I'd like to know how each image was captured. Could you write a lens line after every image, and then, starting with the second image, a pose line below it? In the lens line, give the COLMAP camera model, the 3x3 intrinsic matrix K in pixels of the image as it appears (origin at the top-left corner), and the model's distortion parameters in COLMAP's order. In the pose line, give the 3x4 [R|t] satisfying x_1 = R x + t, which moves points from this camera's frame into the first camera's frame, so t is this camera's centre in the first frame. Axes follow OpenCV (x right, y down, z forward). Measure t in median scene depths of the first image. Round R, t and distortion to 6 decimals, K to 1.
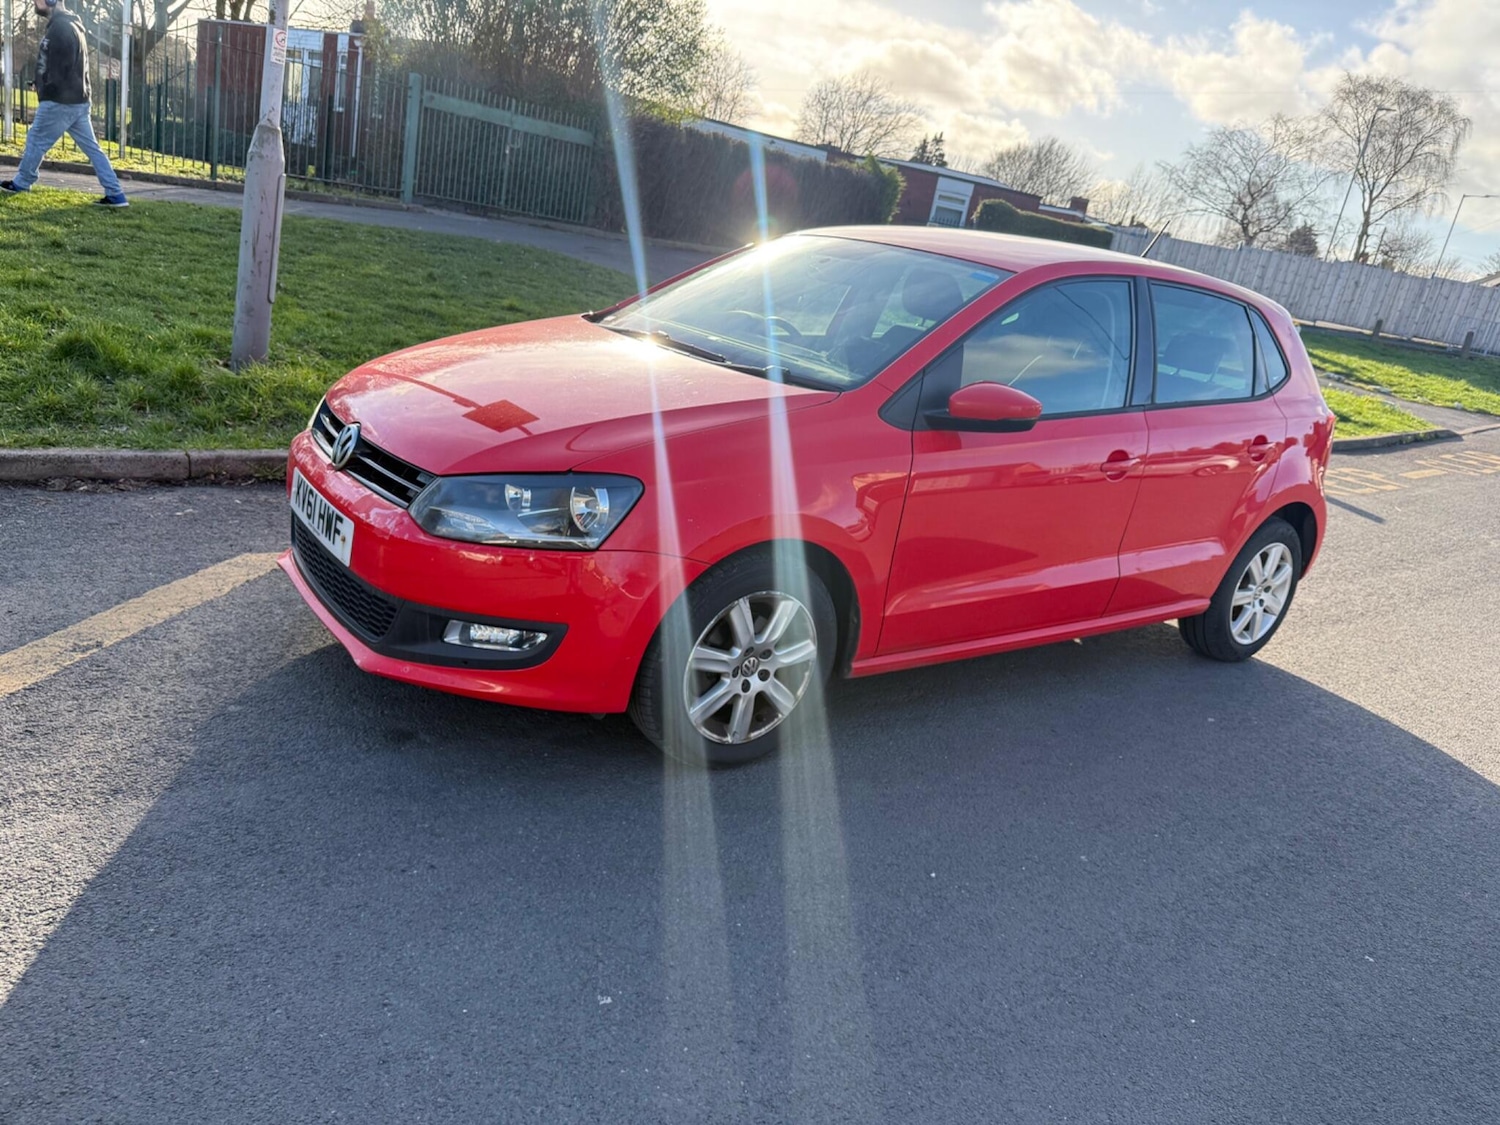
lens RADIAL K [[1059.8, 0, 762.7], [0, 1059.8, 560.2], [0, 0, 1]] dist [0.019588, -0.031761]
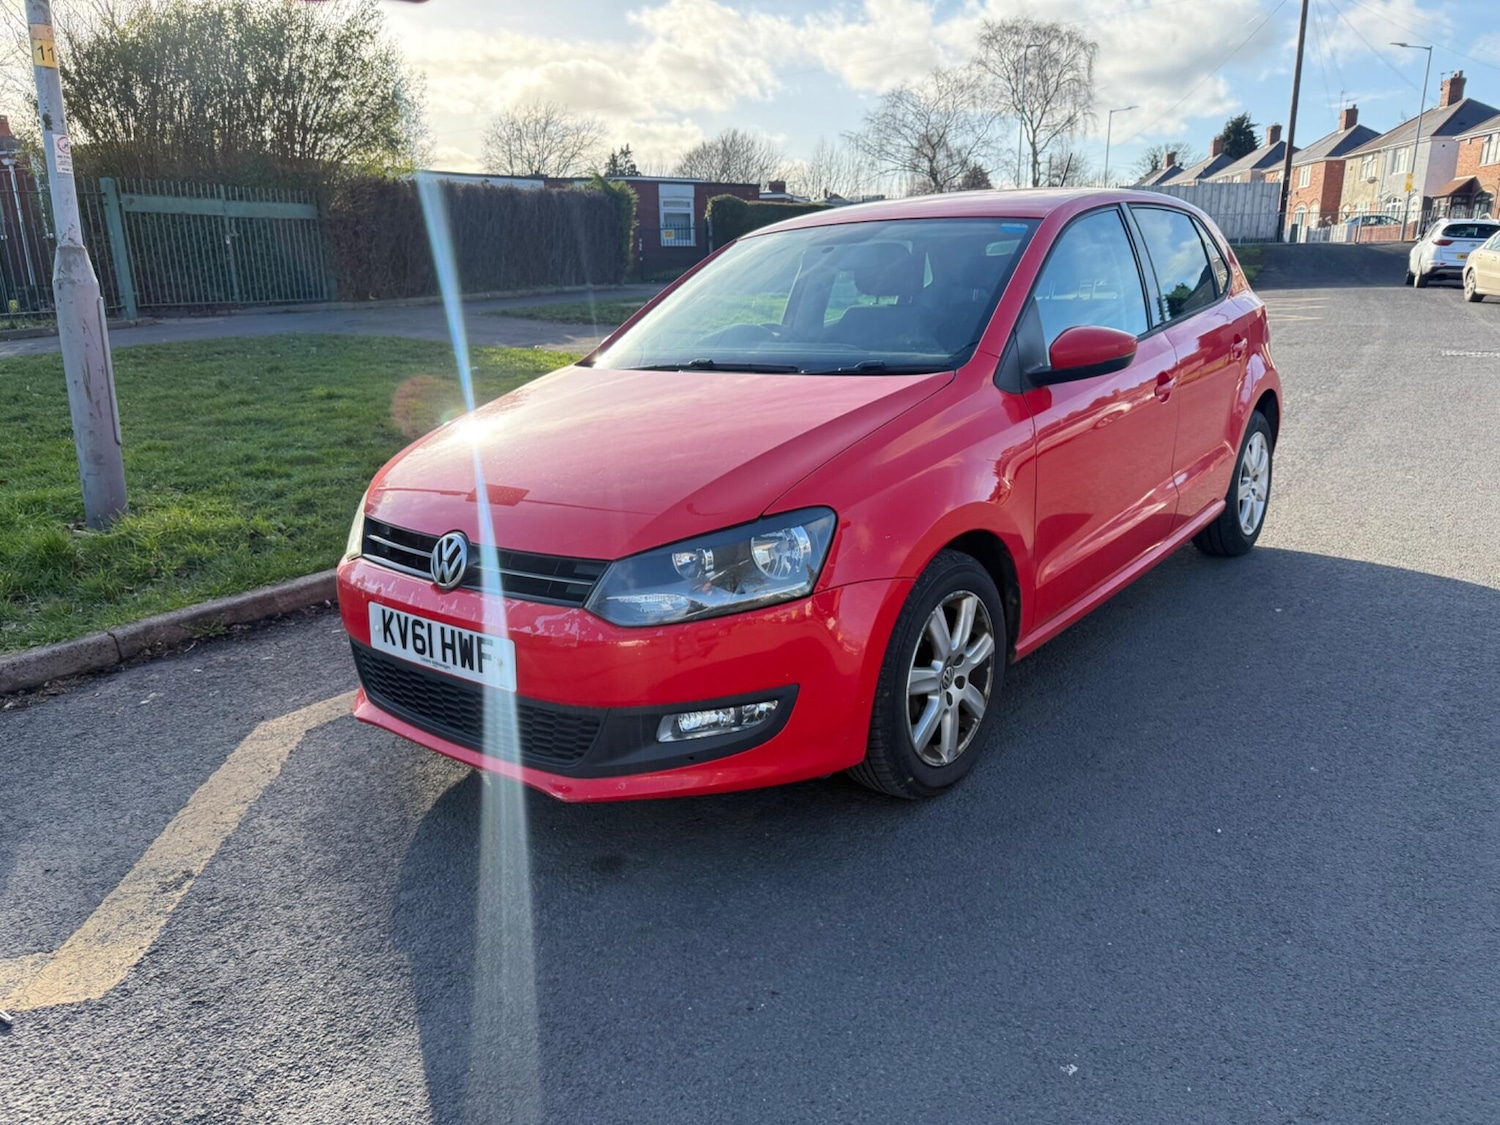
lens RADIAL K [[1059.8, 0, 756.9], [0, 1059.8, 561.4], [0, 0, 1]] dist [0.019588, -0.031761]
pose [[0.947663, -0.257216, 0.189141, -0.172753], [0.259558, 0.965644, 0.012714, -0.028510], [-0.185913, 0.037045, 0.981868, 0.061198]]
